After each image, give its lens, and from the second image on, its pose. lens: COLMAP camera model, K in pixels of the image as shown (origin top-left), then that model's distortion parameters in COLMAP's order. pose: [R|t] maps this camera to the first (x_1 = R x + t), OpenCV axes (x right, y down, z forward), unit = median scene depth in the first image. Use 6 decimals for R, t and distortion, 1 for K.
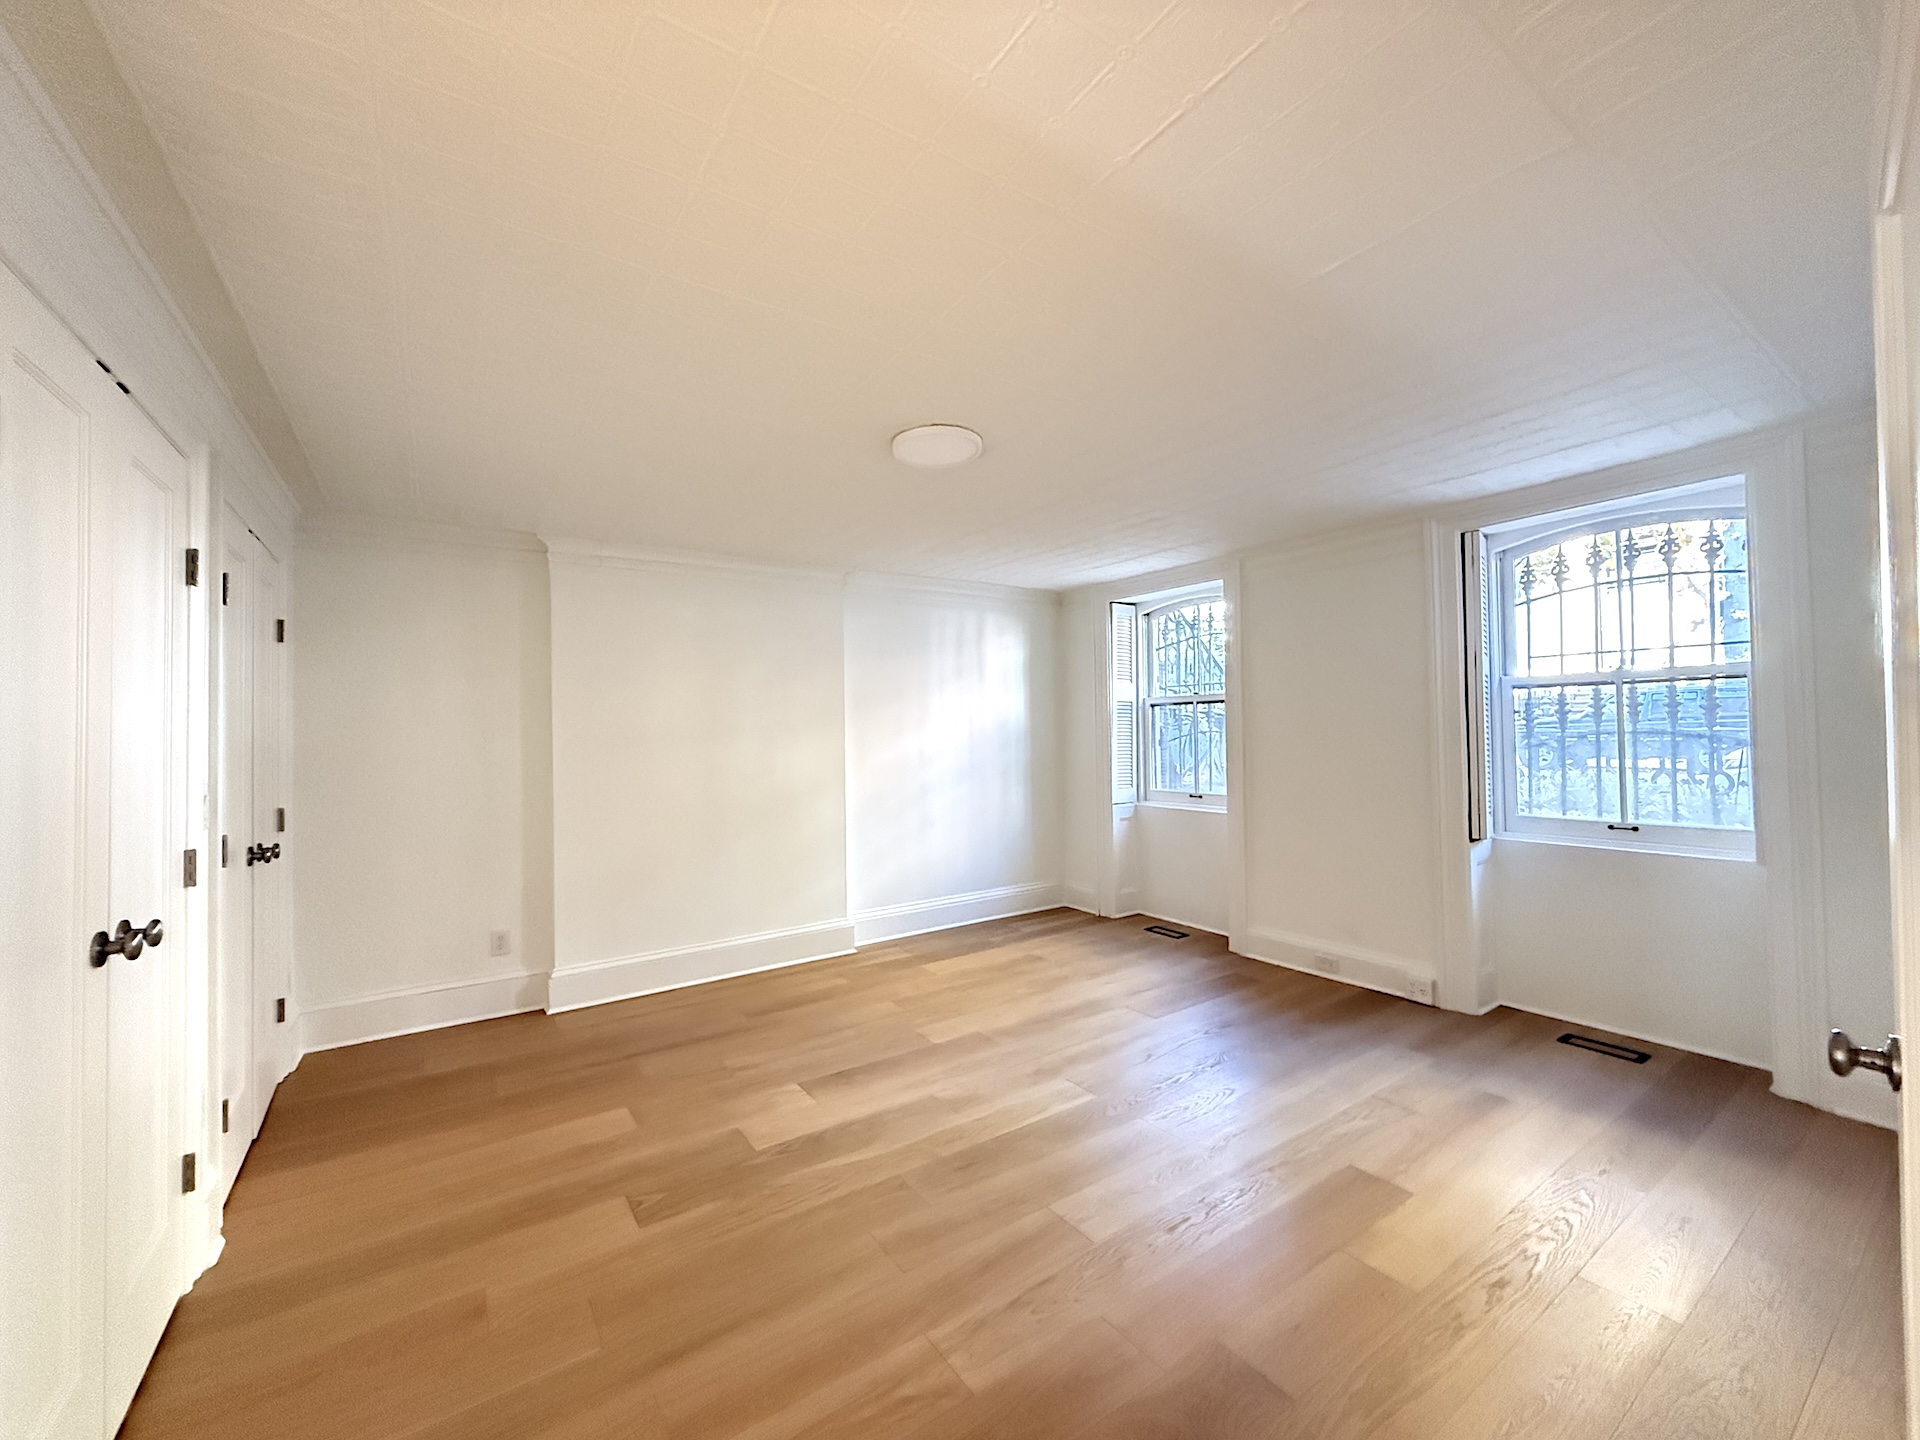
lens RADIAL K [[759.0, 0, 960.0], [0, 759.0, 720.0], [0, 0, 1]] dist [-0.001307, -0.000603]
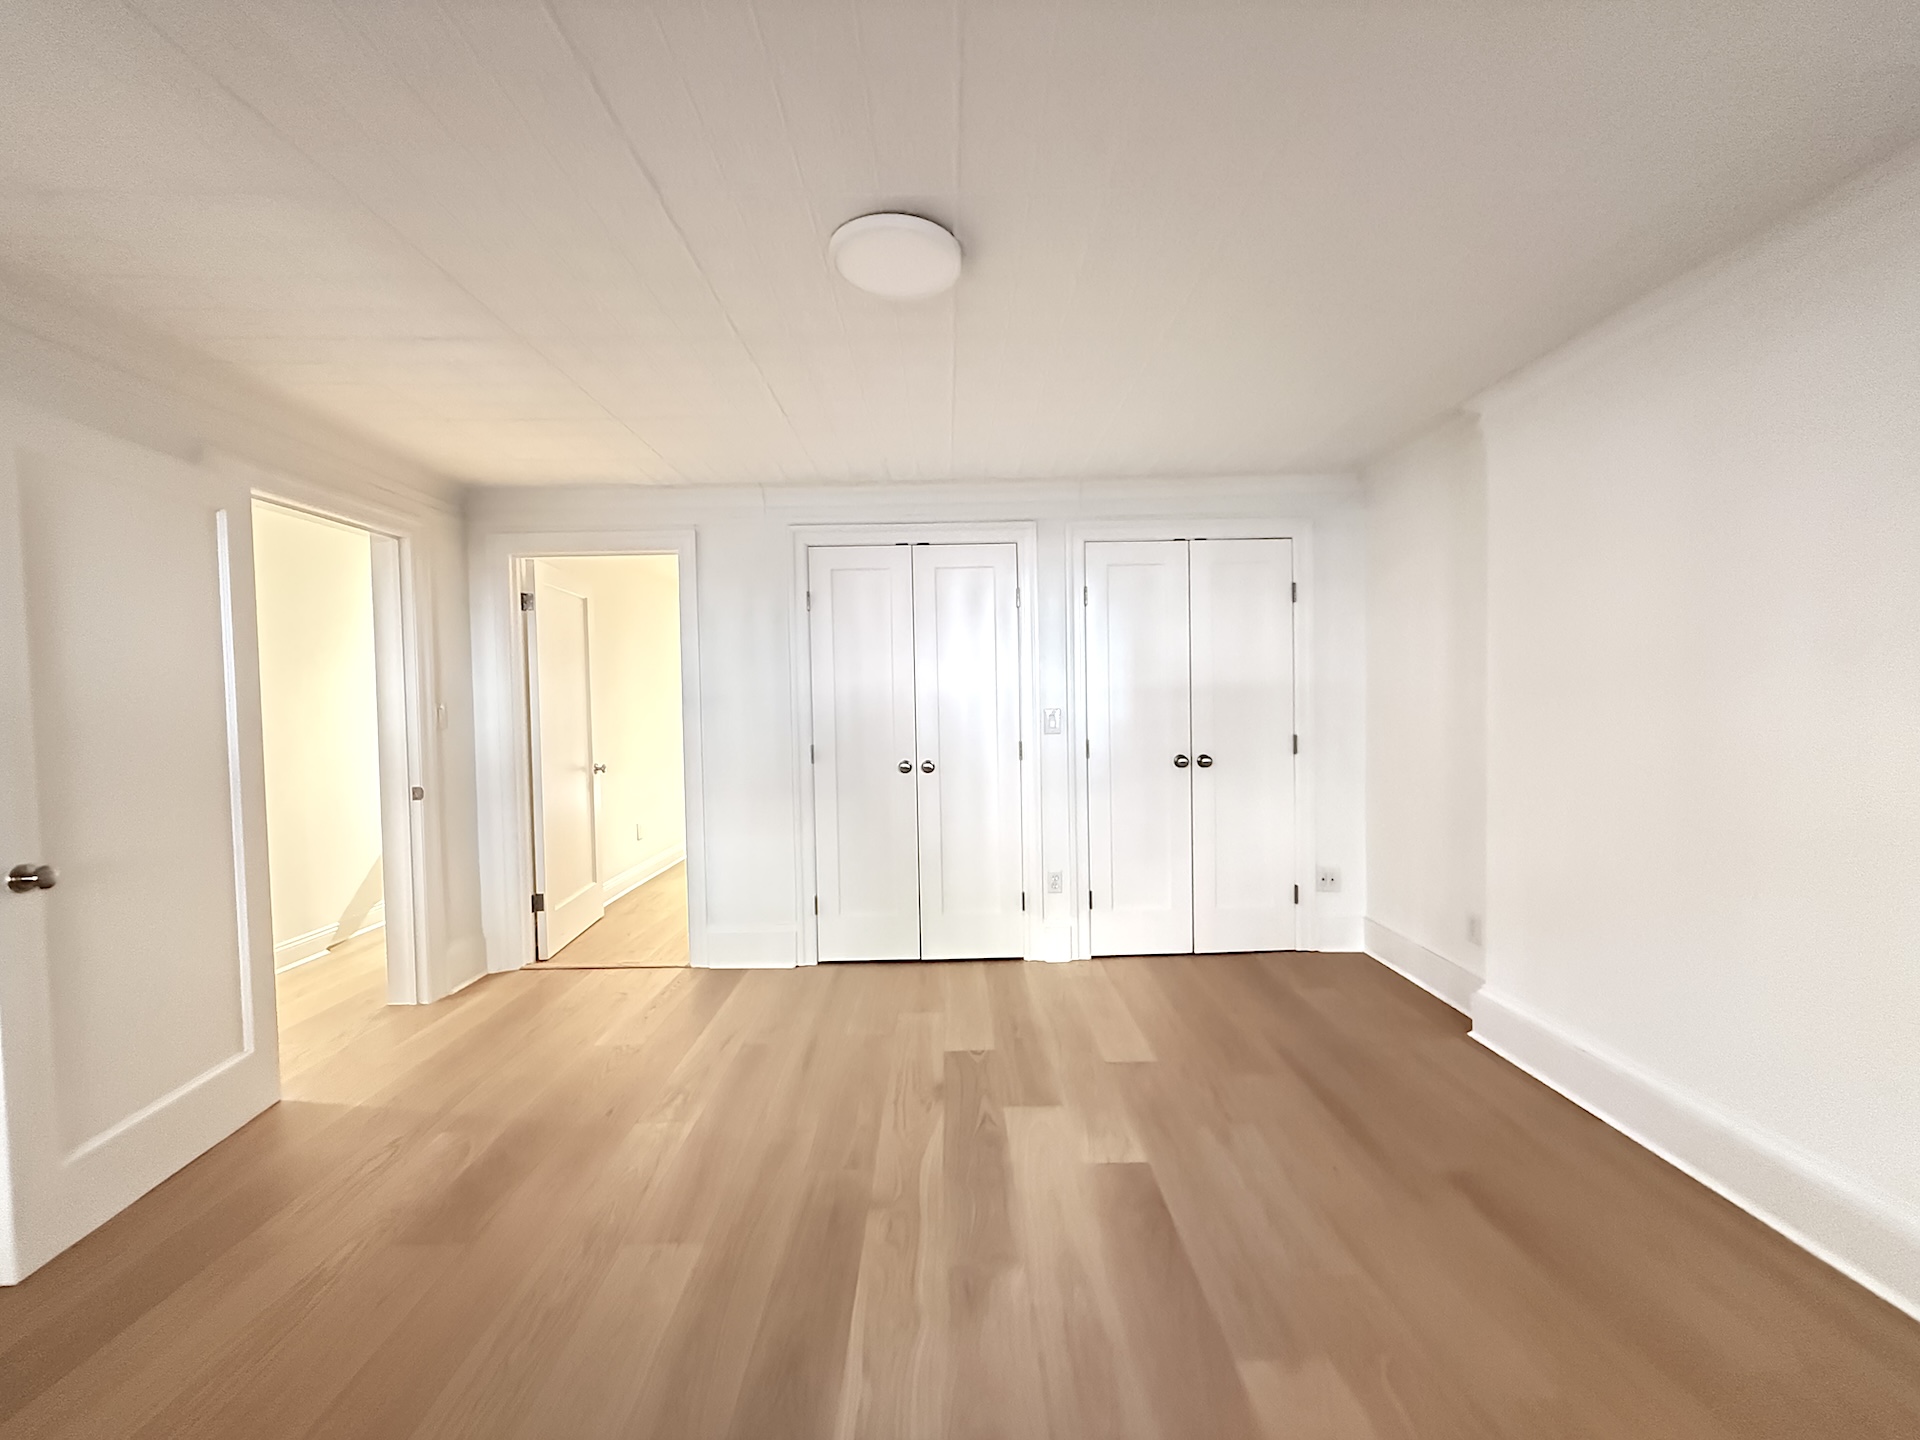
lens RADIAL K [[759.0, 0, 960.0], [0, 759.0, 720.0], [0, 0, 1]] dist [-0.001307, -0.000603]
pose [[-0.553994, 0.050940, -0.830961, 0.477724], [0.040433, 0.998595, 0.034259, 0.028300], [0.831538, -0.014619, -0.555275, 1.308579]]
